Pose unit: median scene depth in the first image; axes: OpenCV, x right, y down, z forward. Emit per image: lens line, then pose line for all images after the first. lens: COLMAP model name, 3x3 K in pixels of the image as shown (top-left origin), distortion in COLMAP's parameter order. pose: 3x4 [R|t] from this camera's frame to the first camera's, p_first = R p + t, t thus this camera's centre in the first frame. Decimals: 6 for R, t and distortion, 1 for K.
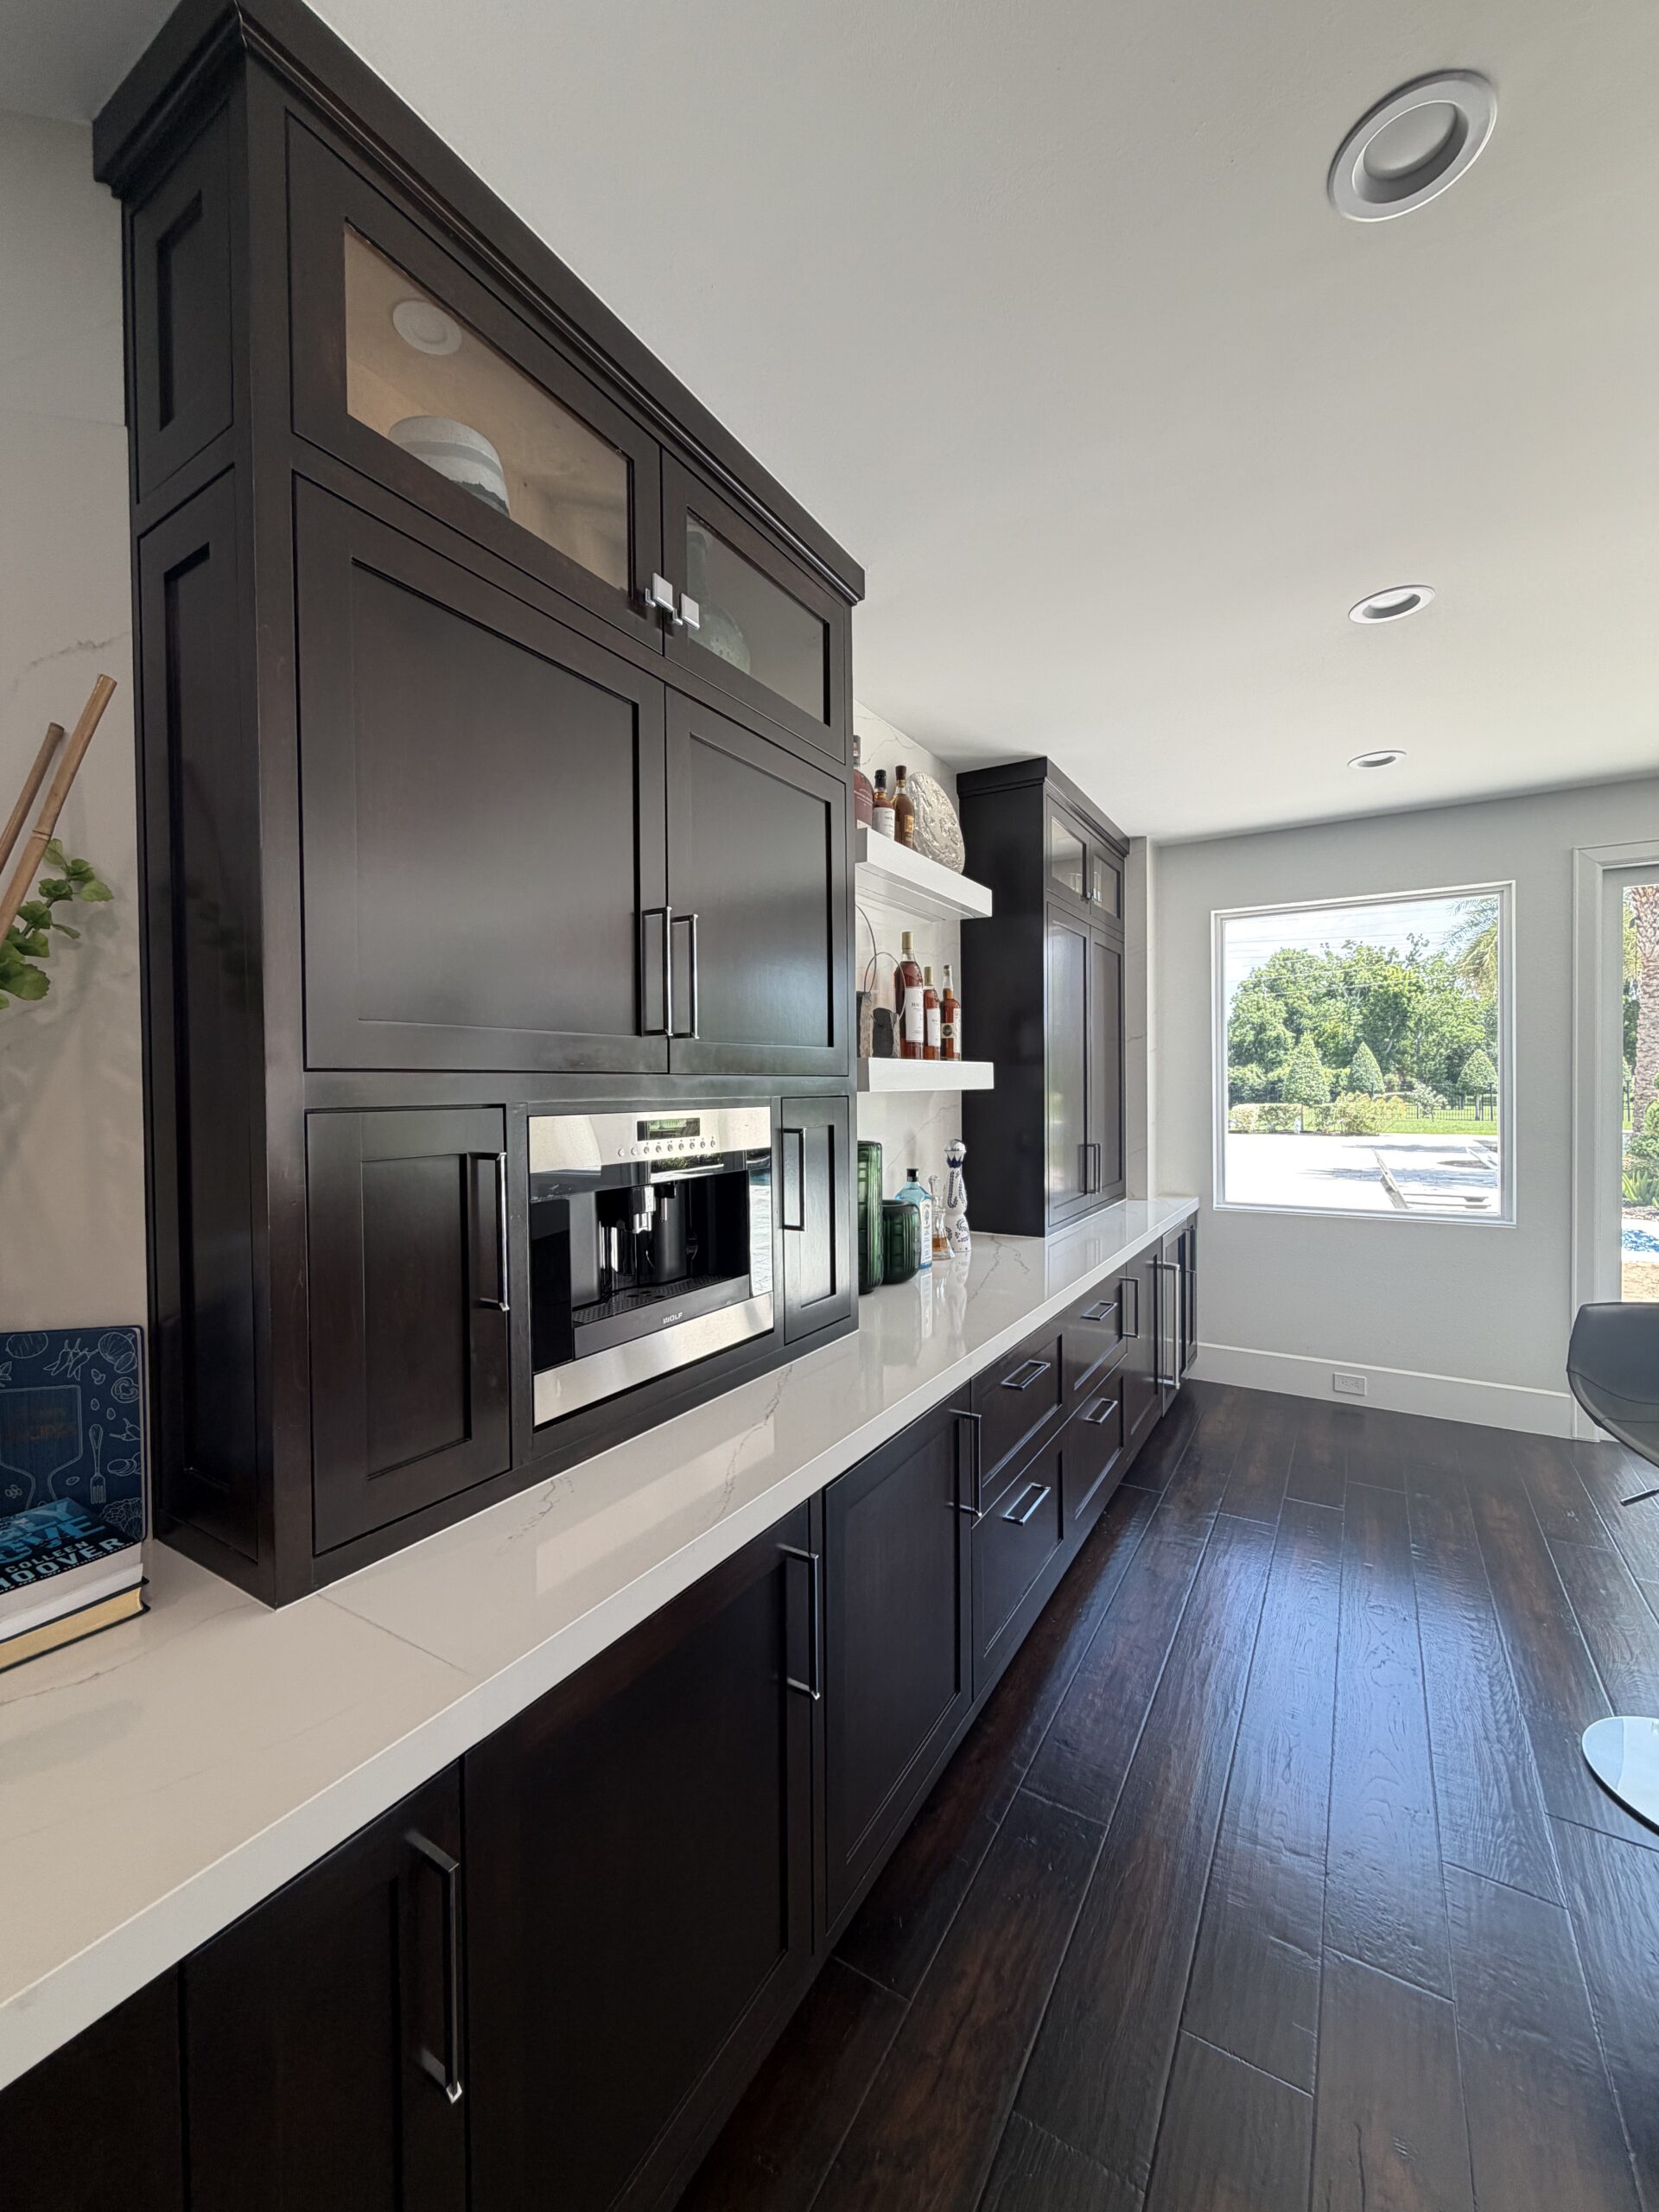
lens RADIAL K [[876.9, 0, 829.5], [0, 876.9, 1106.0], [0, 0, 1]] dist [-0.000928, -0.000005]
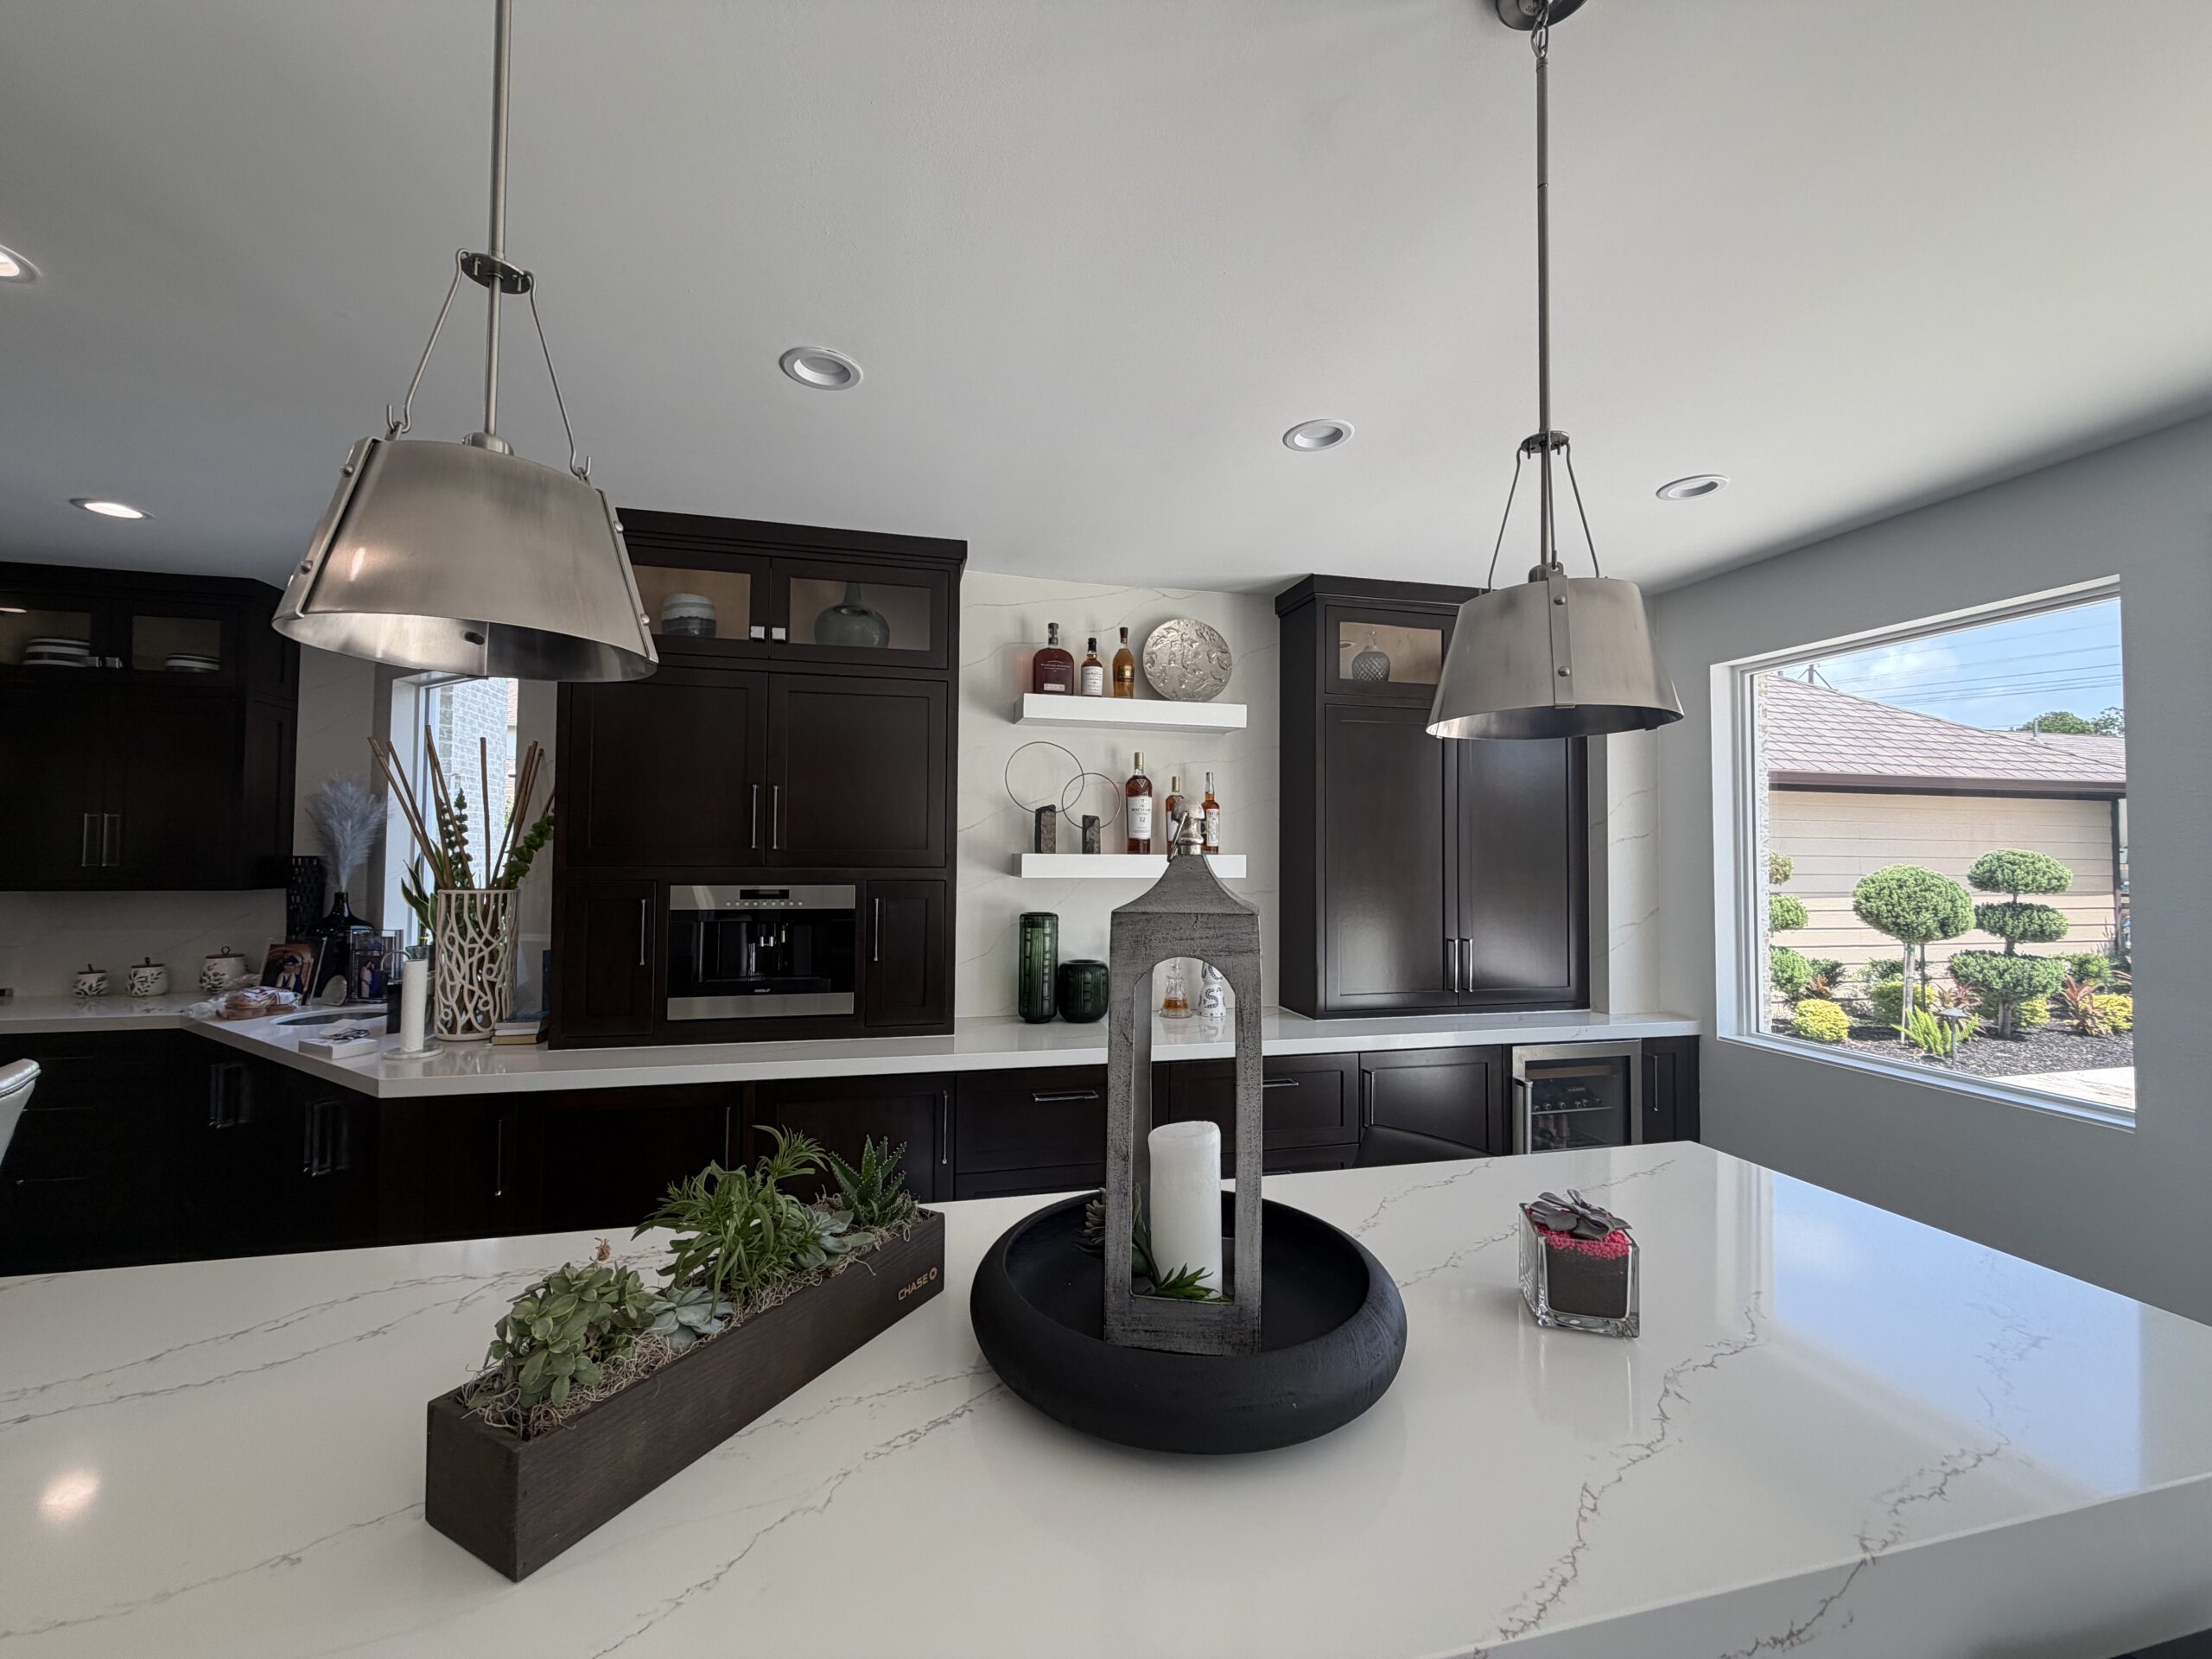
lens RADIAL K [[876.9, 0, 1106.0], [0, 876.9, 829.5], [0, 0, 1]] dist [-0.000928, -0.000005]
pose [[0.710728, -0.001709, -0.703464, 1.293032], [-0.031794, 0.998897, -0.034549, -0.056000], [0.702748, 0.046920, 0.709890, 0.097465]]
